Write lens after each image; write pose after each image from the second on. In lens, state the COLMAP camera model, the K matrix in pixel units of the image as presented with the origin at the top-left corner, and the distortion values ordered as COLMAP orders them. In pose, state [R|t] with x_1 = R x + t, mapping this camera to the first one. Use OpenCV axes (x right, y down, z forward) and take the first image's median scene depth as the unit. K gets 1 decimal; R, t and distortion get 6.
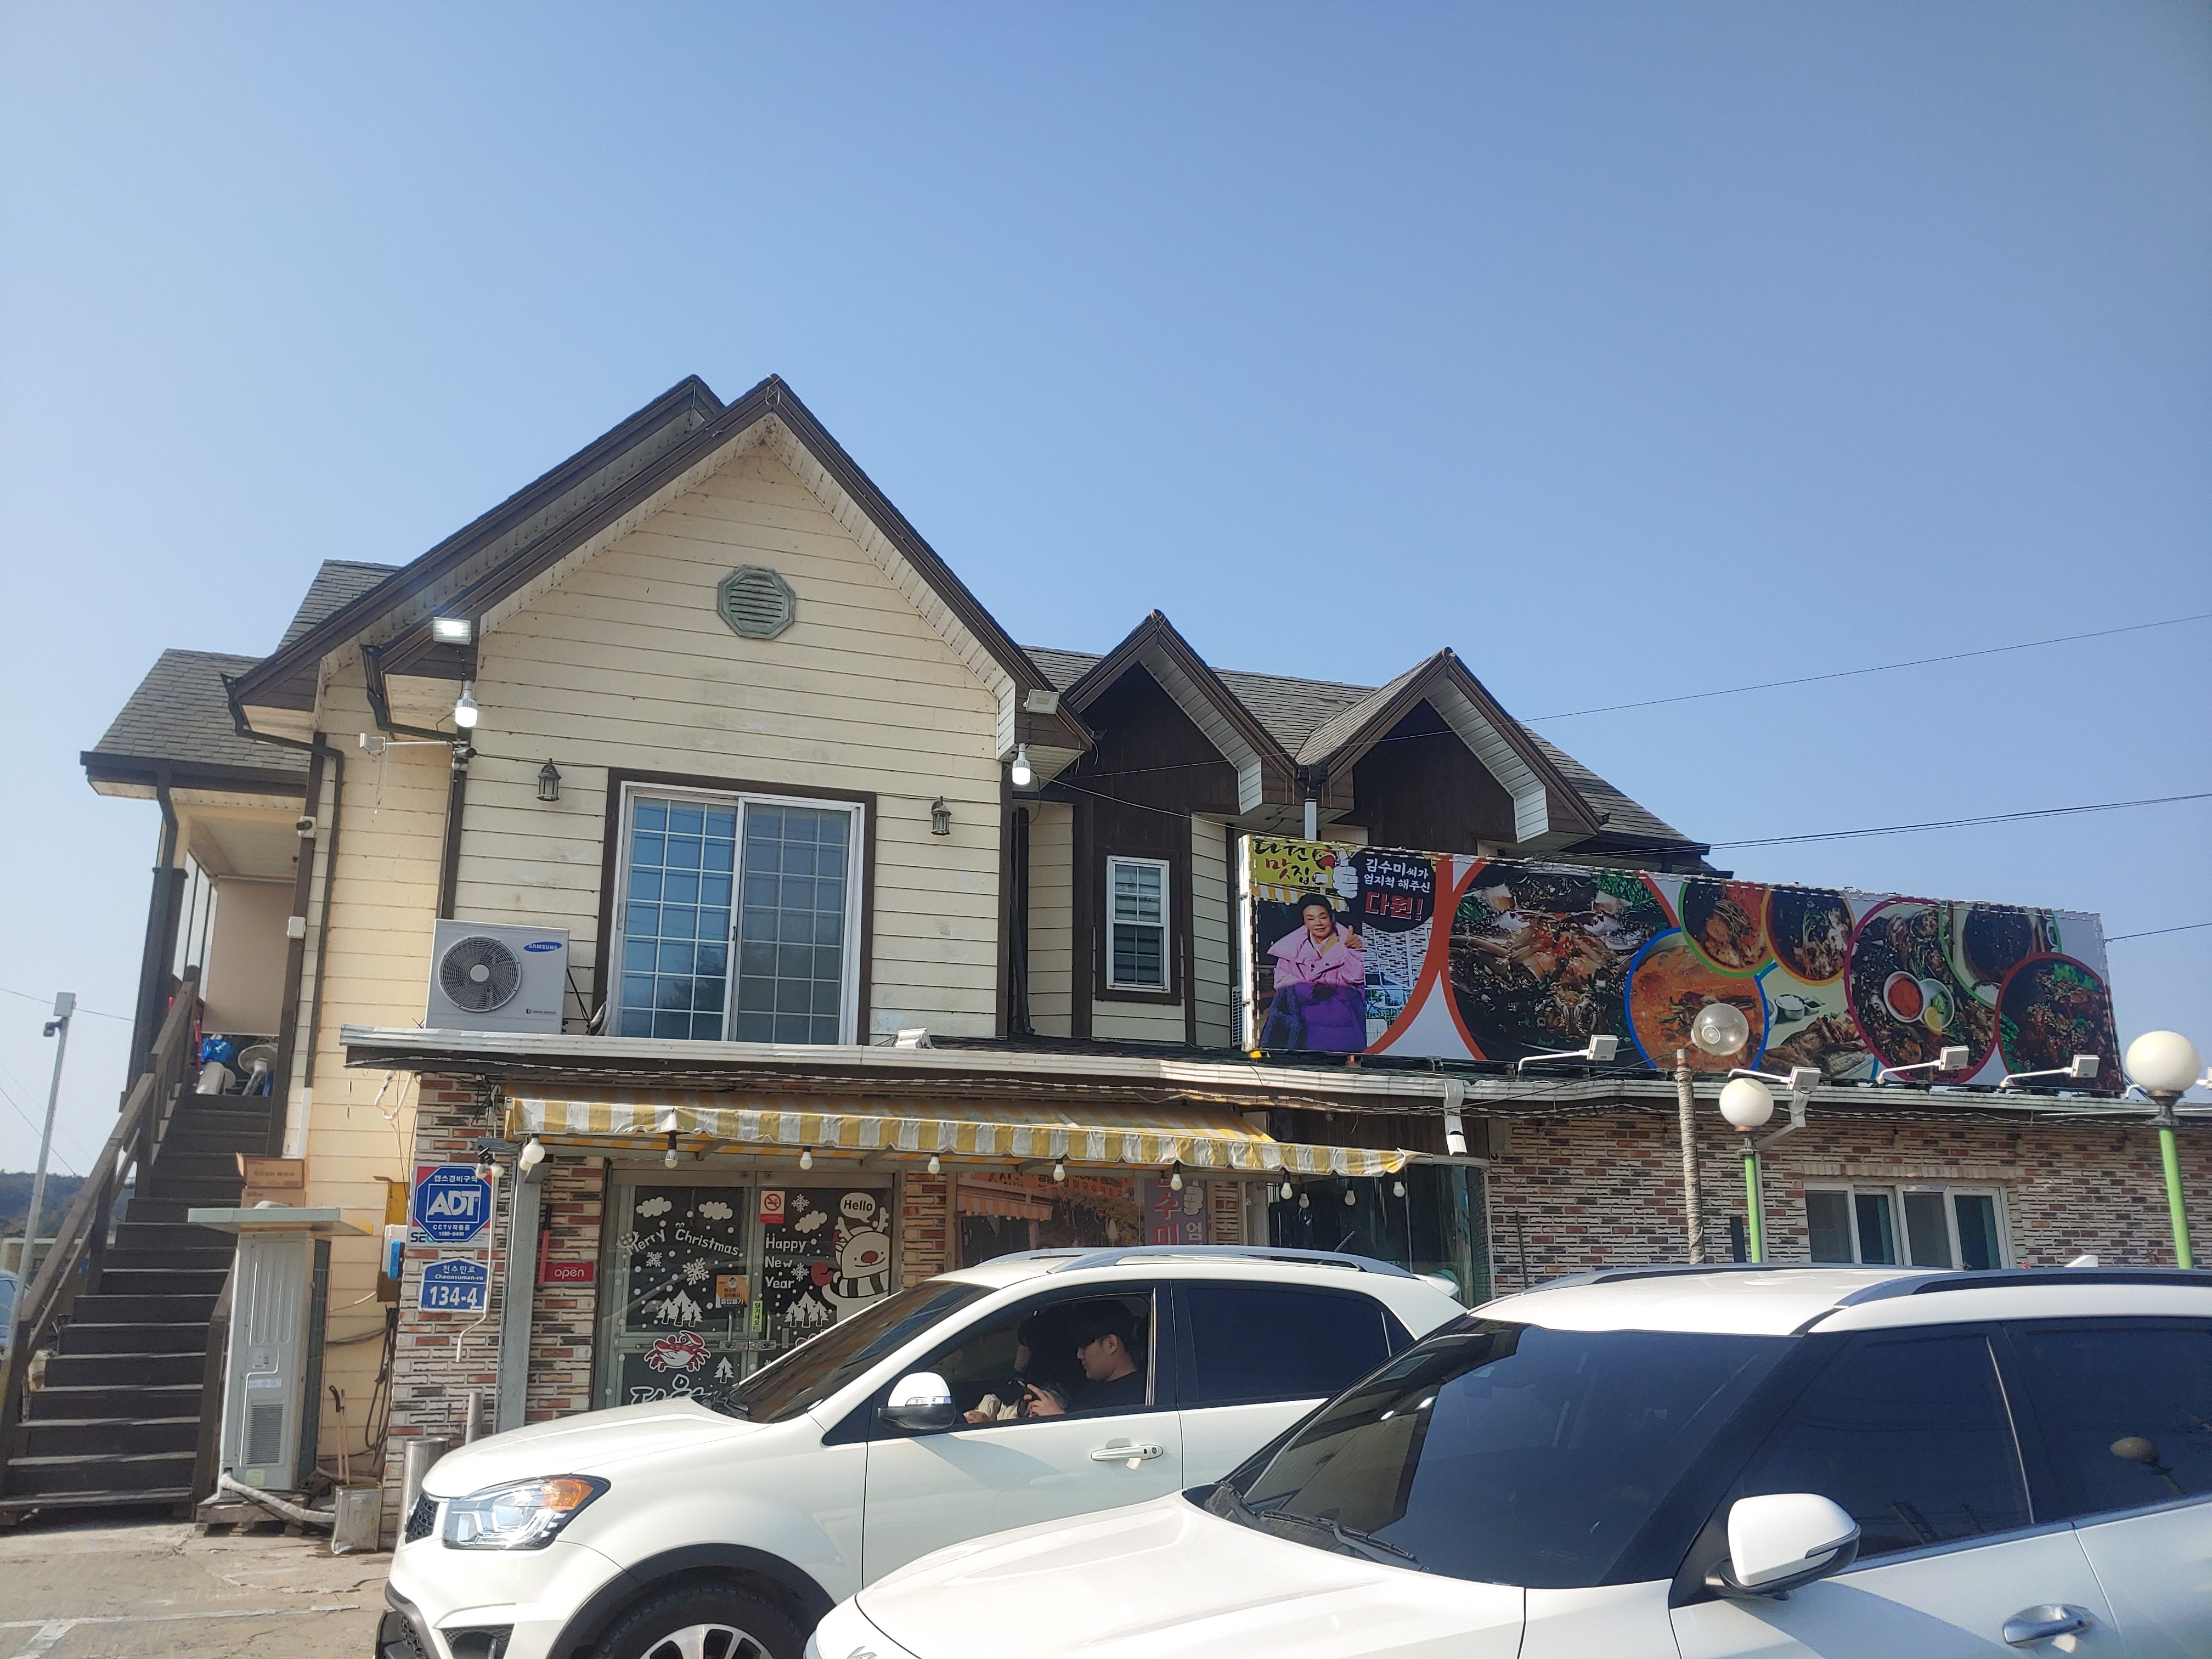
lens RADIAL K [[1639.3, 0, 1112.2], [0, 1639.3, 833.6], [0, 0, 1]] dist [-0.002535, -0.003559]
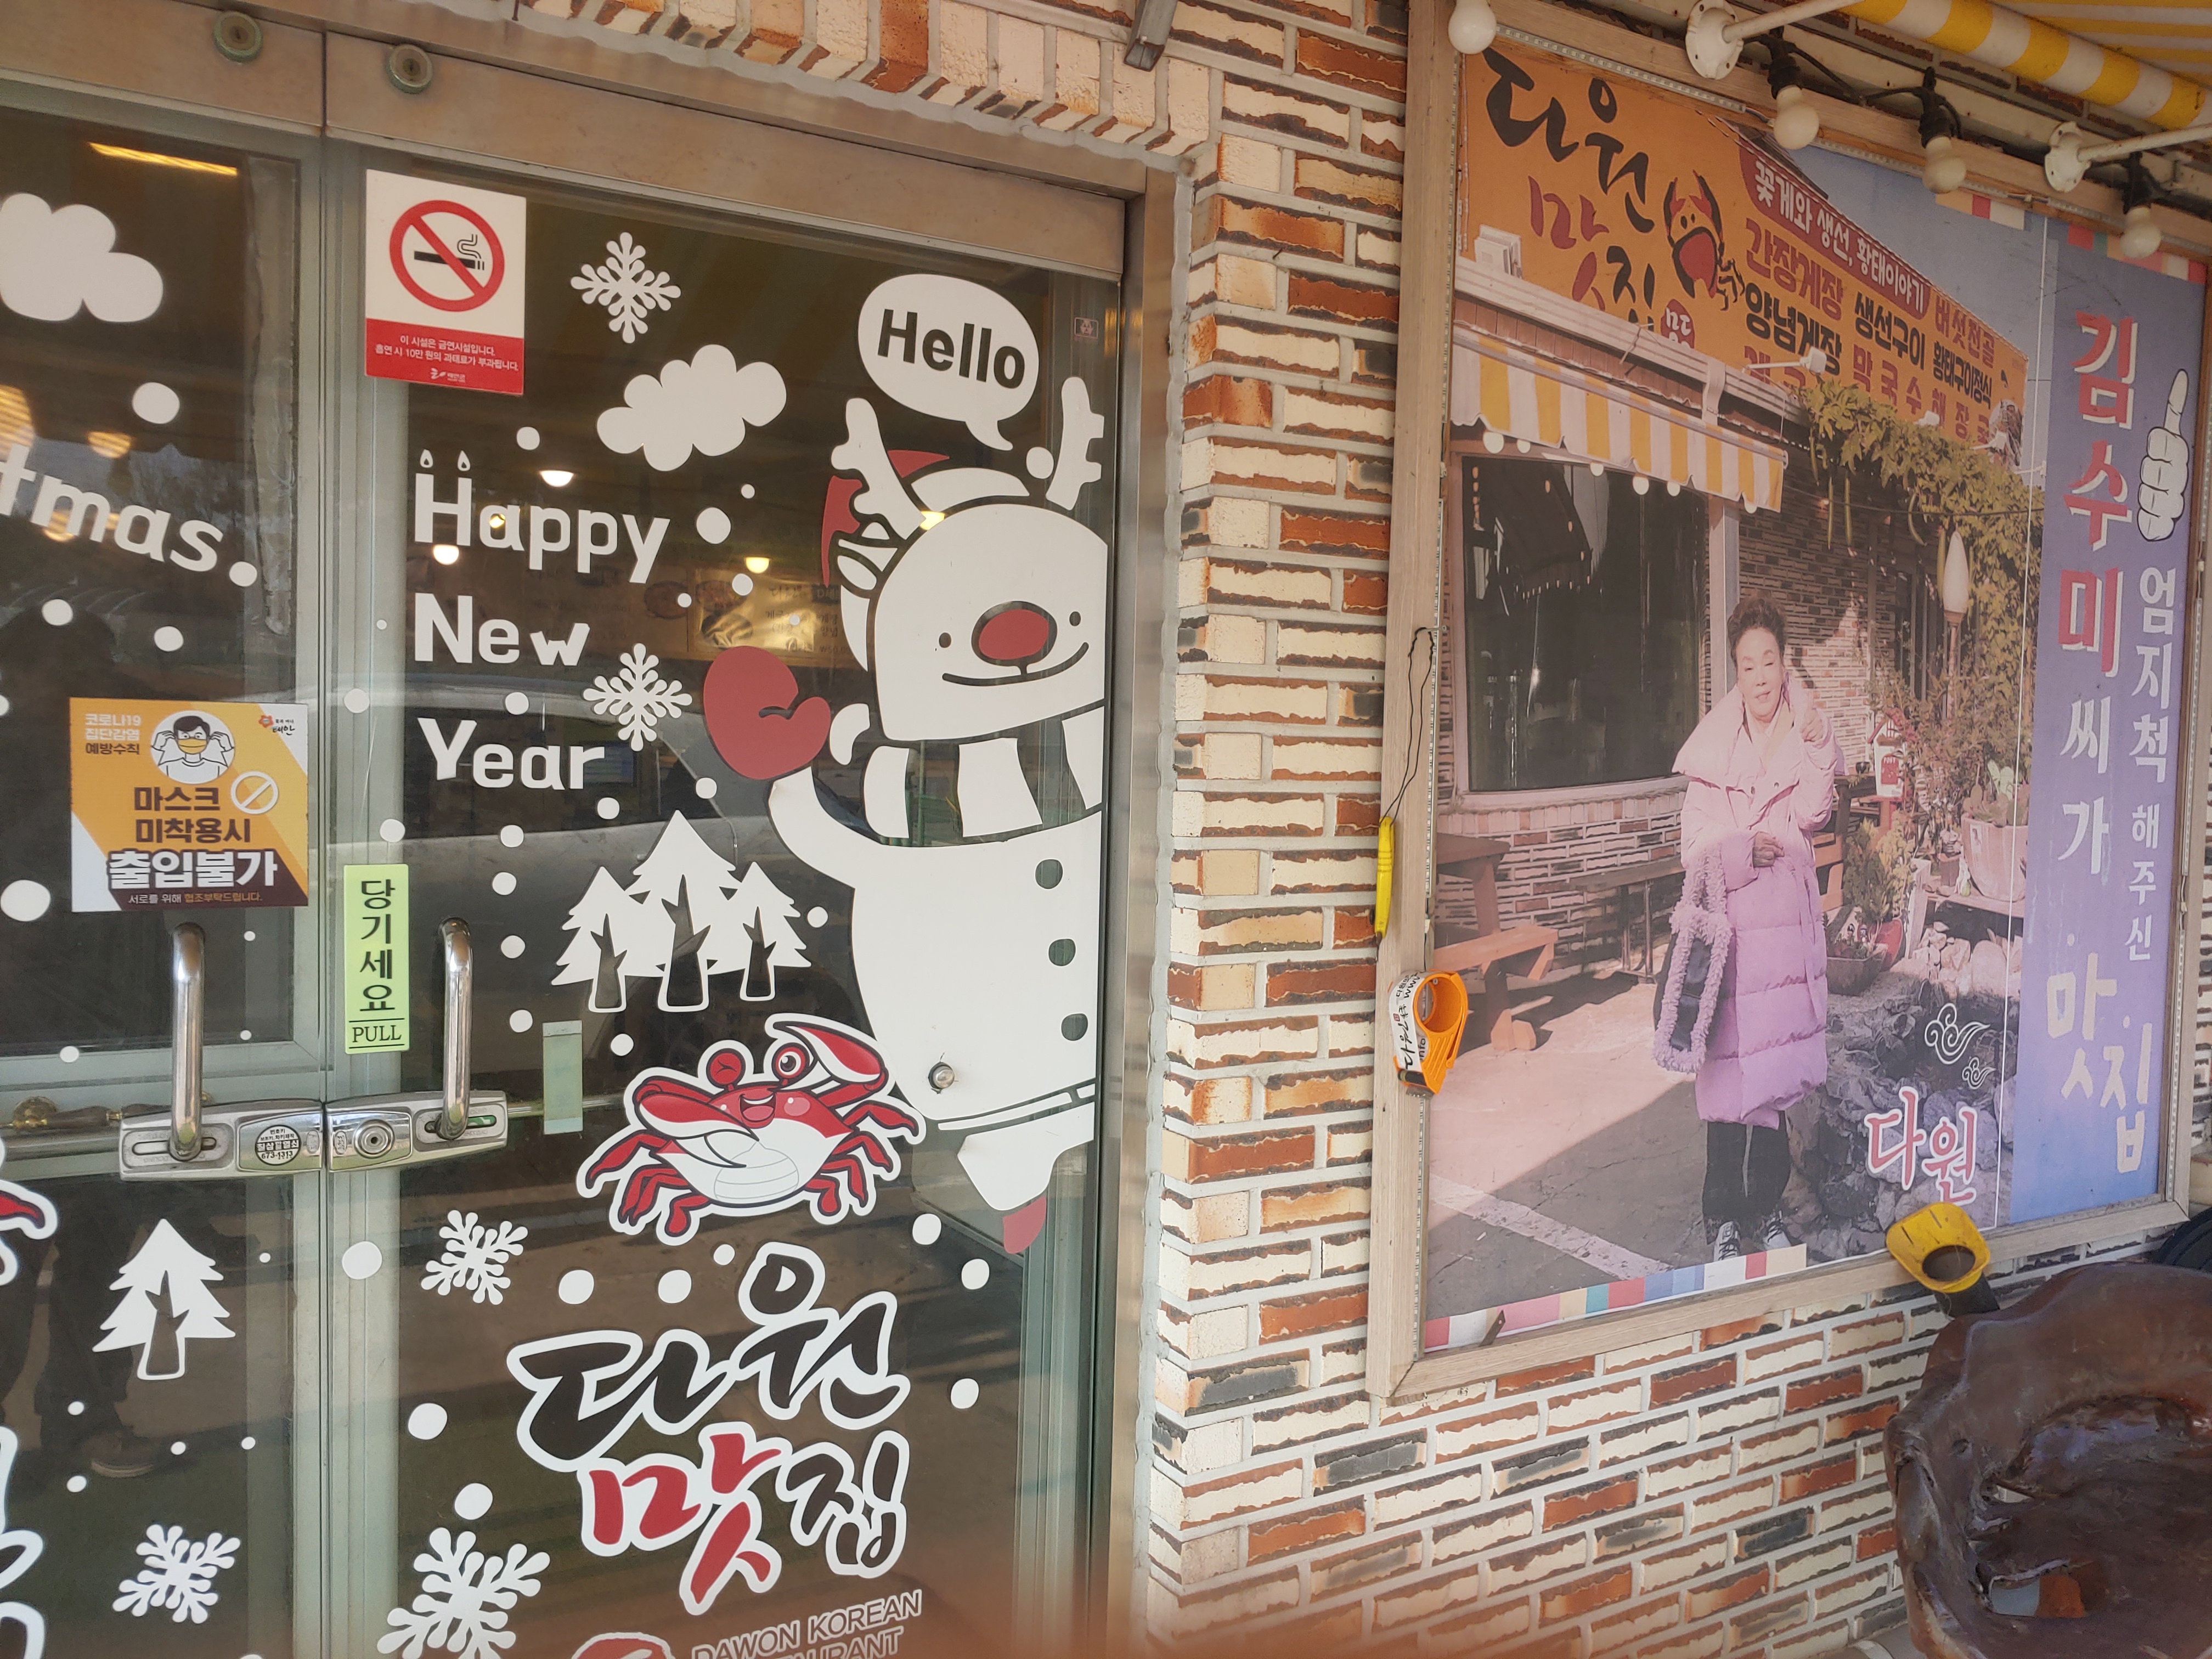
lens RADIAL K [[1639.3, 0, 1103.4], [0, 1639.3, 830.0], [0, 0, 1]] dist [-0.002535, -0.003559]
pose [[0.982843, 0.019399, 0.183420, -0.172702], [-0.075665, 0.949329, 0.305040, 0.223671], [-0.168208, -0.313684, 0.934510, 0.823758]]
